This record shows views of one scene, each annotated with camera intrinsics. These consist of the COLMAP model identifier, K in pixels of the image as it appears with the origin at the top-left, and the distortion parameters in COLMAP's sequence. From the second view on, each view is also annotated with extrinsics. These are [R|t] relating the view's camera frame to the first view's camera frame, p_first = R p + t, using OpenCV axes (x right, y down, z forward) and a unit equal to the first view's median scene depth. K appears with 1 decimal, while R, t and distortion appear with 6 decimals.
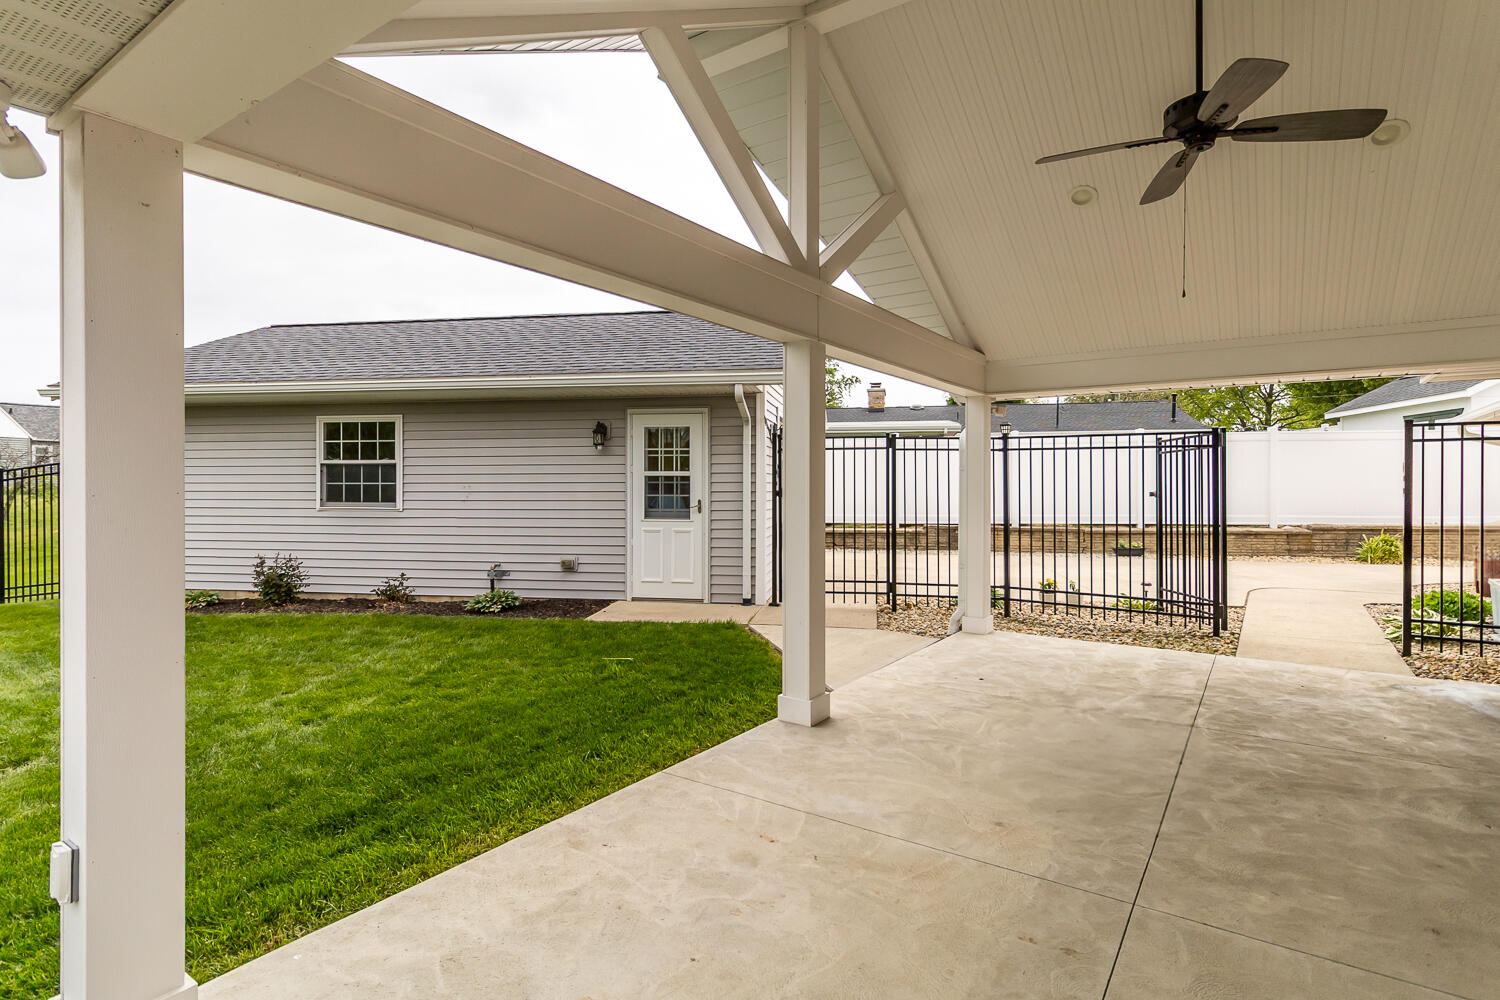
lens RADIAL K [[760.6, 0, 748.6], [0, 760.6, 491.8], [0, 0, 1]] dist [-0.000872, -0.000125]
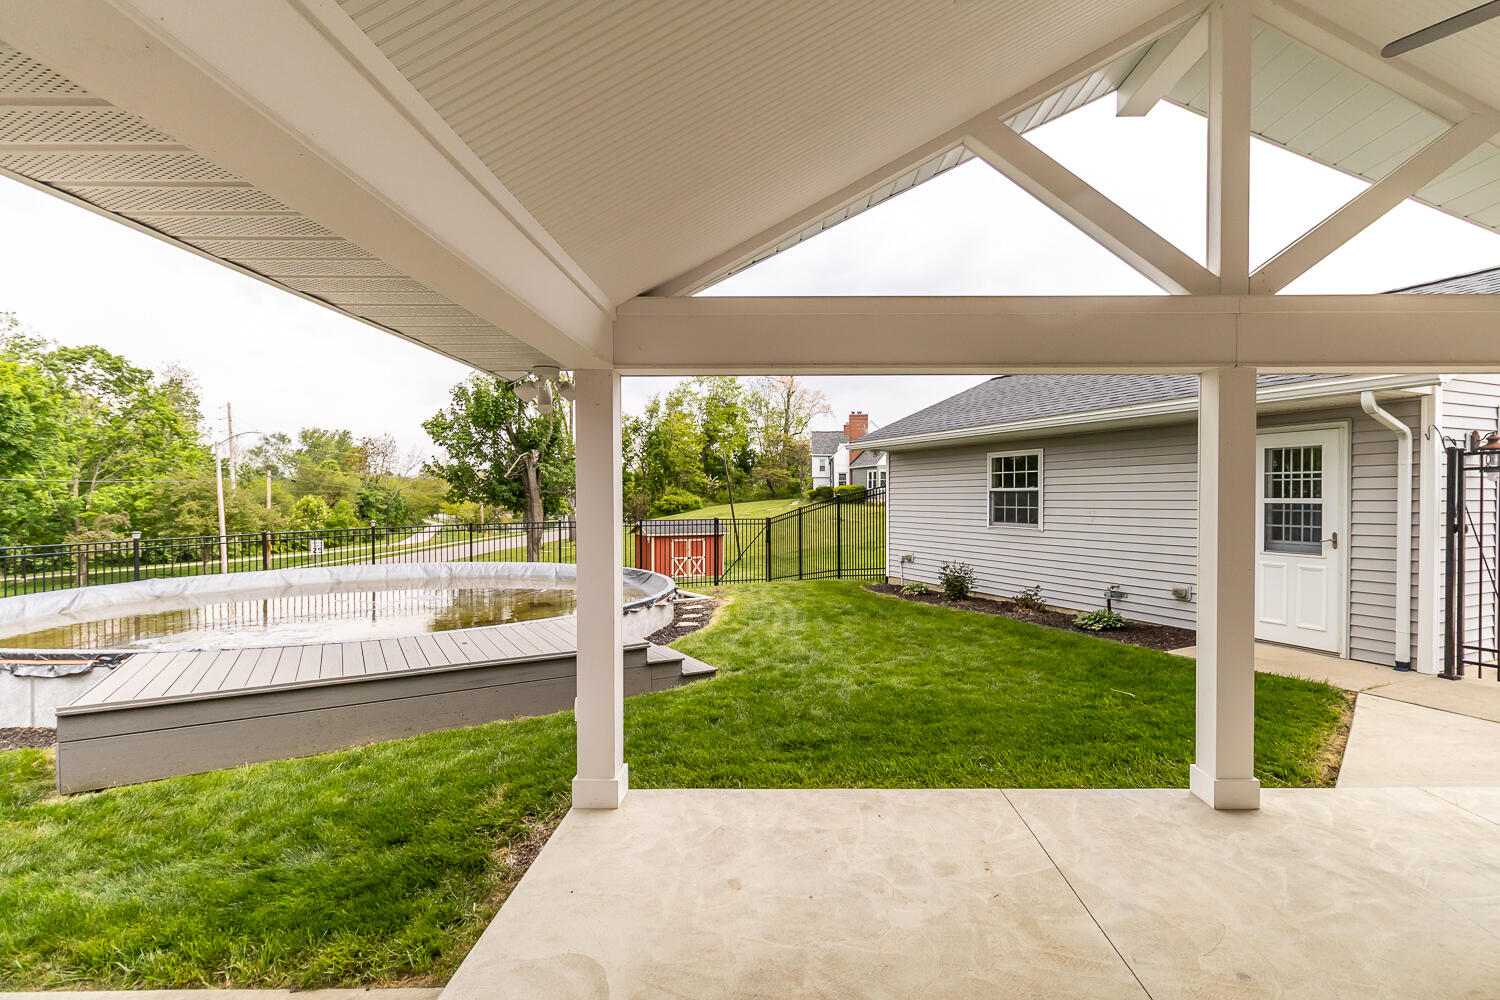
lens RADIAL K [[720.4, 0, 790.4], [0, 720.4, 503.4], [0, 0, 1]] dist [0.000398, -0.000019]
pose [[0.568710, 0.005684, -0.822518, 0.239591], [-0.003338, 0.999984, 0.004601, -0.022478], [0.822531, 0.000129, 0.568720, 0.061775]]
